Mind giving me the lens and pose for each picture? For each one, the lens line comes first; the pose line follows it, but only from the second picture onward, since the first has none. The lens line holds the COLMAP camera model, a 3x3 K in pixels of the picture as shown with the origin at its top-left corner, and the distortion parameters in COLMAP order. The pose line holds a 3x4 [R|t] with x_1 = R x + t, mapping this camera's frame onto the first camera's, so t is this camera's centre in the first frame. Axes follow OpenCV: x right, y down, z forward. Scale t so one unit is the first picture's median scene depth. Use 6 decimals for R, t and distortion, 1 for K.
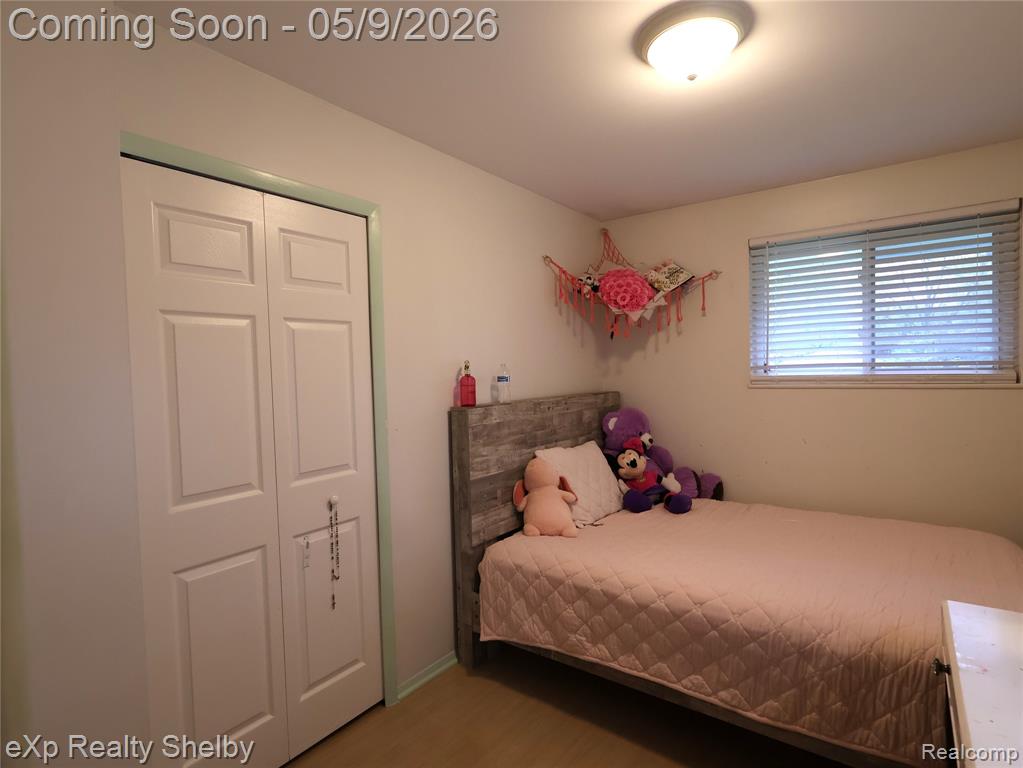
lens RADIAL K [[535.1, 0, 511.5], [0, 535.1, 384.0], [0, 0, 1]] dist [0.000238, 0.001350]
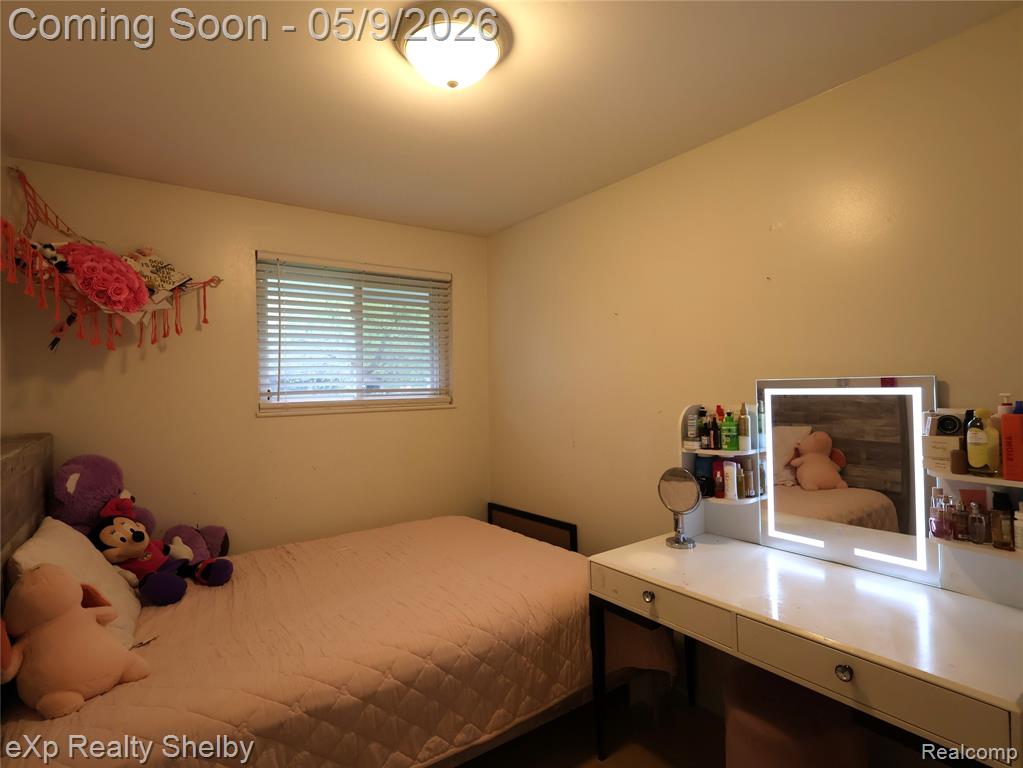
lens RADIAL K [[535.1, 0, 511.5], [0, 535.1, 384.0], [0, 0, 1]] dist [0.000238, 0.001350]
pose [[0.314620, 0.015065, 0.949098, -0.311339], [0.034153, 0.999047, -0.027179, -0.010280], [-0.948603, 0.040966, 0.313806, 0.379924]]
